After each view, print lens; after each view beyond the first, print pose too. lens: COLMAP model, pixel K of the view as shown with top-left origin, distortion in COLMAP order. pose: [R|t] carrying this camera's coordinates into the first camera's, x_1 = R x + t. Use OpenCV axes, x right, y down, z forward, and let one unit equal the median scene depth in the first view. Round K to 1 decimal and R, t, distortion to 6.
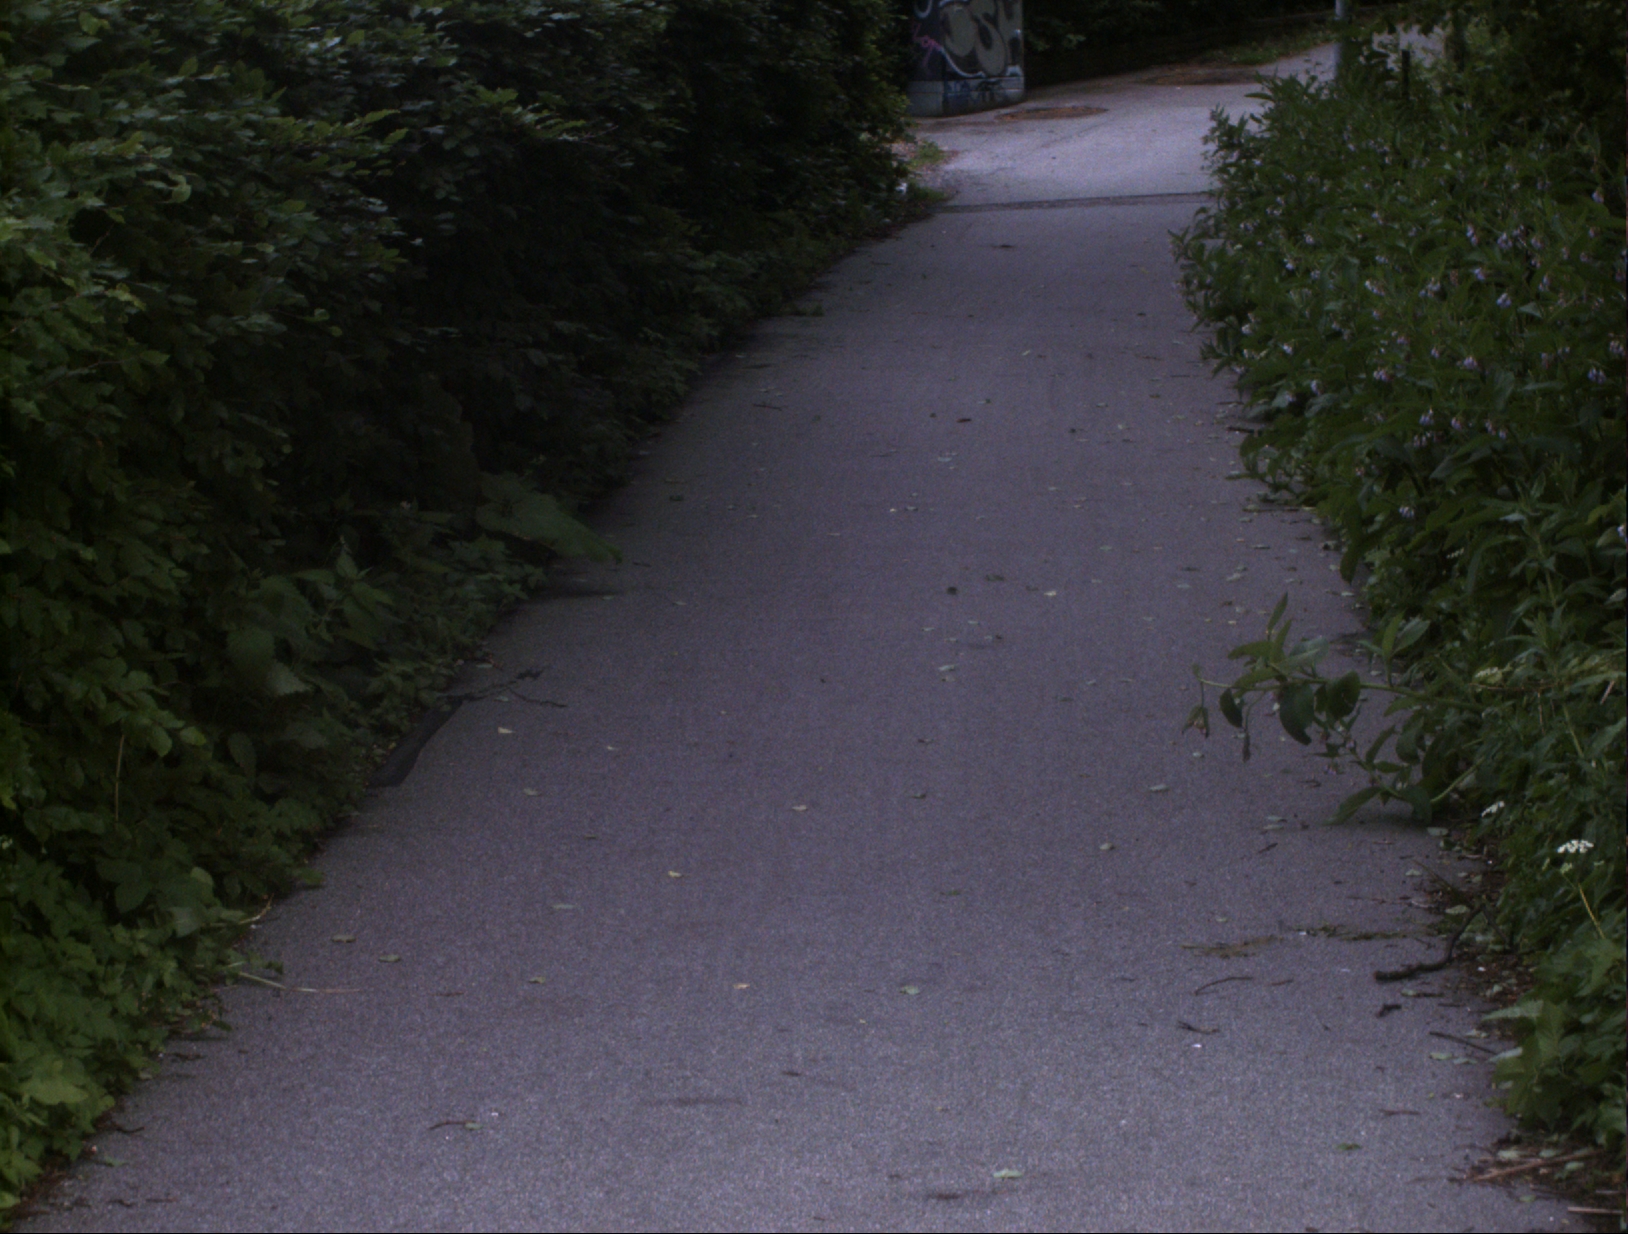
lens RADIAL K [[5712.2, 0, 814.0], [0, 5712.2, 617.0], [0, 0, 1]] dist [-0.297468, -0.052740]
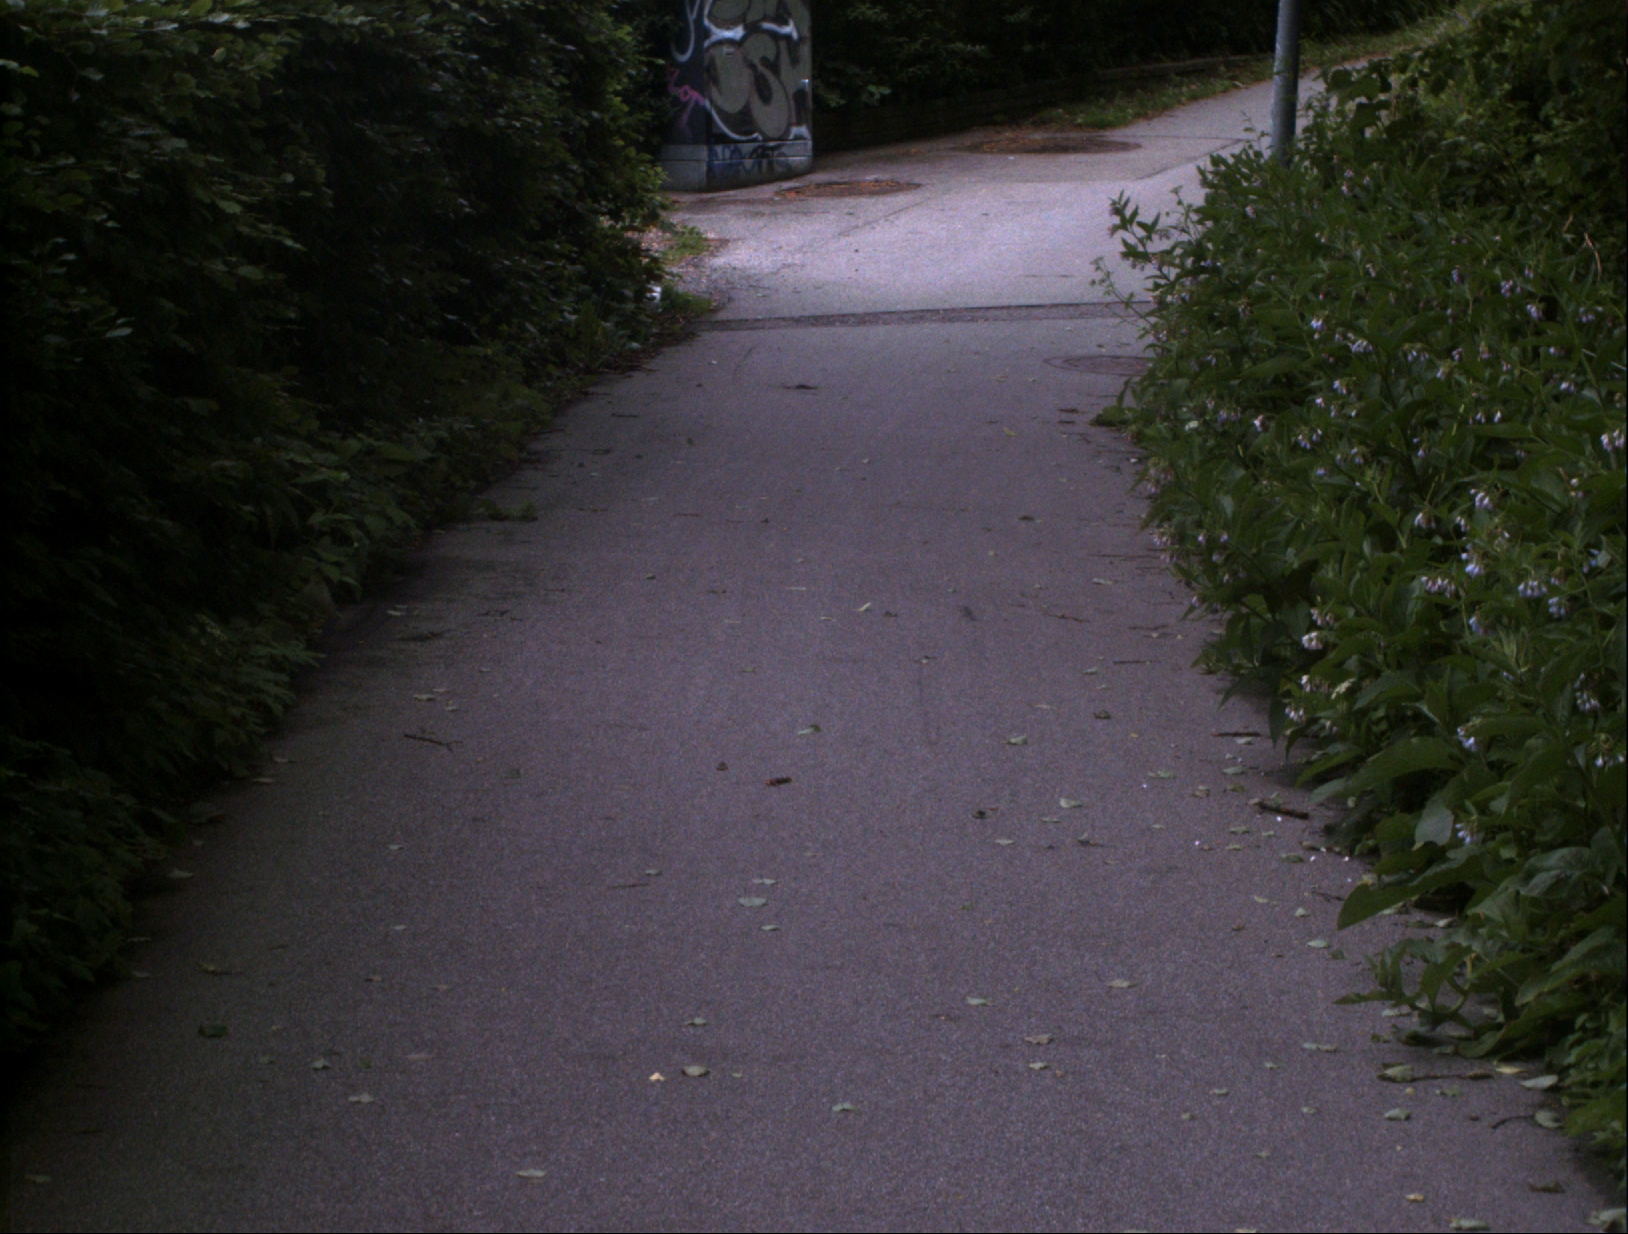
lens RADIAL K [[5712.2, 0, 814.0], [0, 5712.2, 617.0], [0, 0, 1]] dist [-0.297468, -0.052740]
pose [[0.998861, 0.010467, 0.046561, 0.002313], [-0.010067, 0.999910, -0.008818, -0.028519], [-0.046649, 0.008340, 0.998877, 0.278365]]
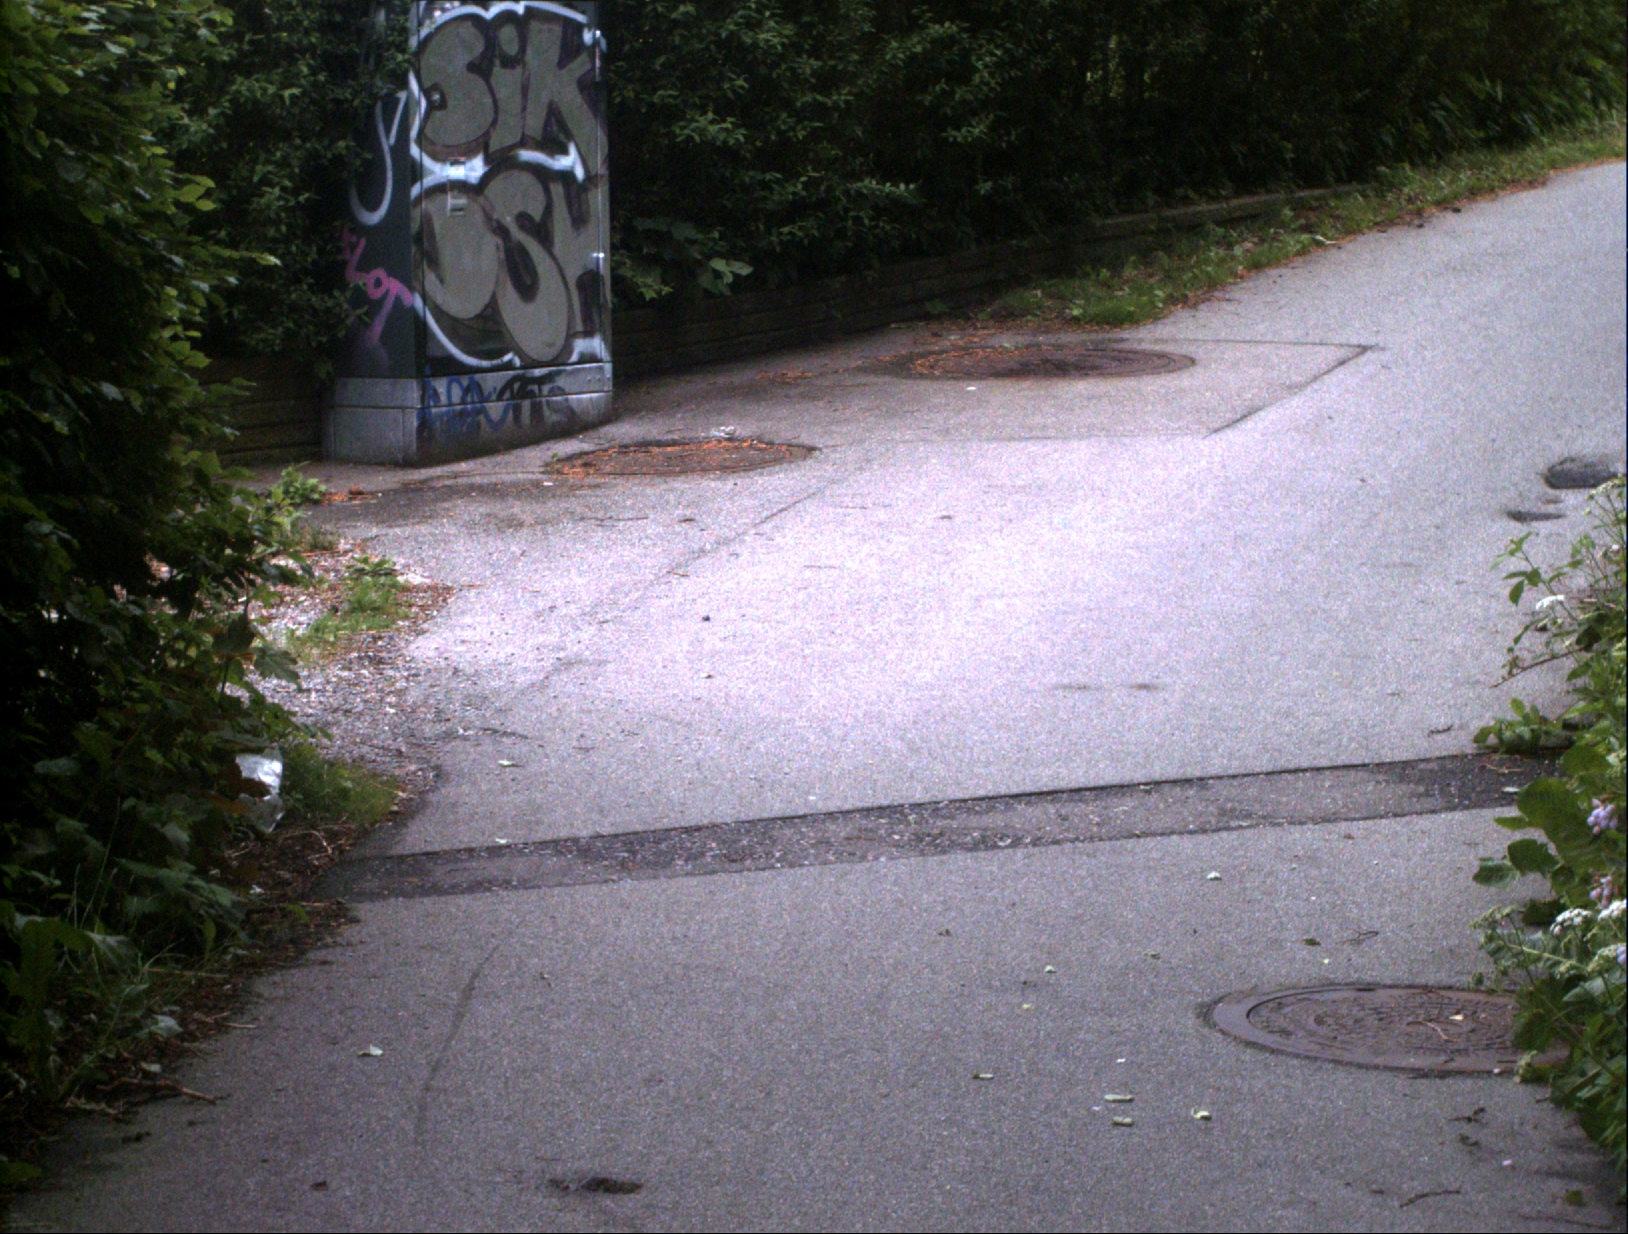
lens RADIAL K [[5712.2, 0, 814.0], [0, 5712.2, 617.0], [0, 0, 1]] dist [-0.297468, -0.052740]
pose [[0.996636, 0.001301, 0.081947, 0.020607], [0.000741, 0.999690, -0.024881, -0.078948], [-0.081954, 0.024858, 0.996326, 0.695734]]
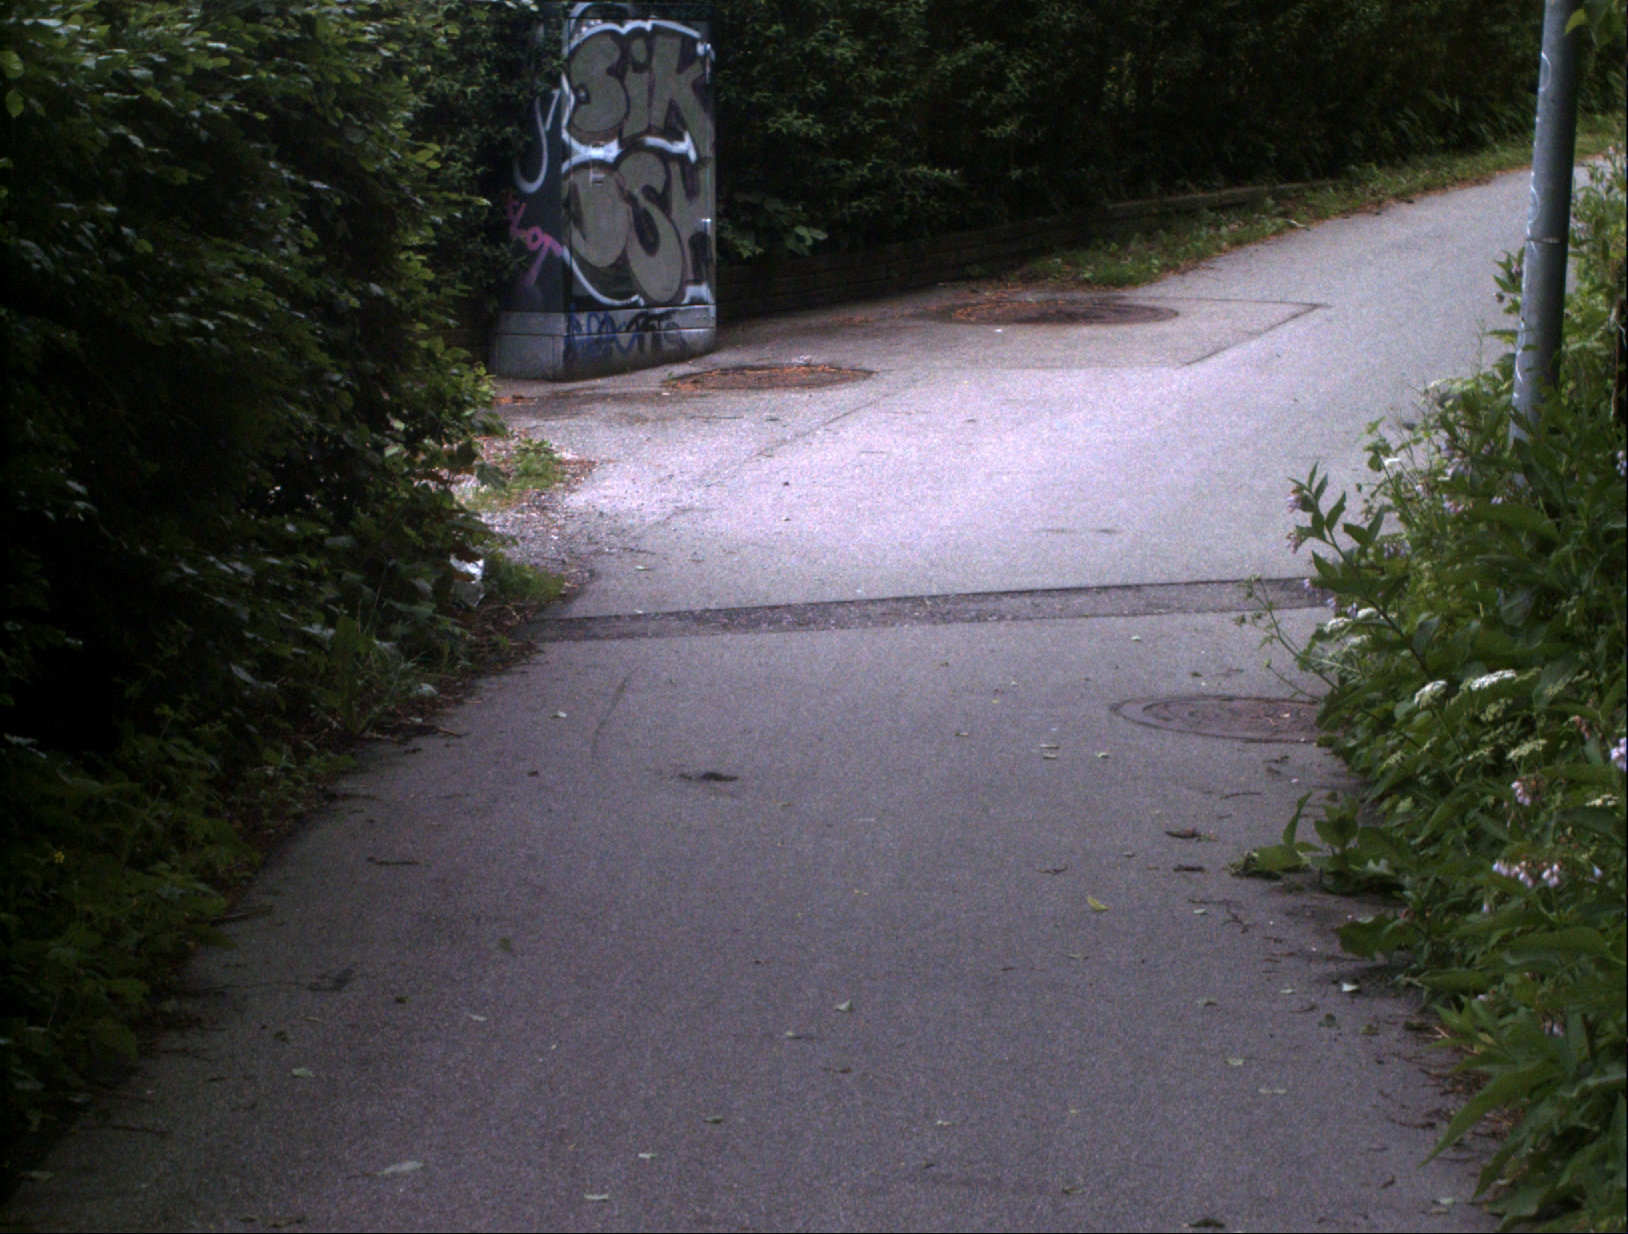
lens RADIAL K [[5712.2, 0, 814.0], [0, 5712.2, 617.0], [0, 0, 1]] dist [-0.297468, -0.052740]
pose [[0.997588, 0.016715, 0.067370, 0.012344], [-0.014906, 0.999517, -0.027273, -0.061264], [-0.067794, 0.026203, 0.997355, 0.556626]]
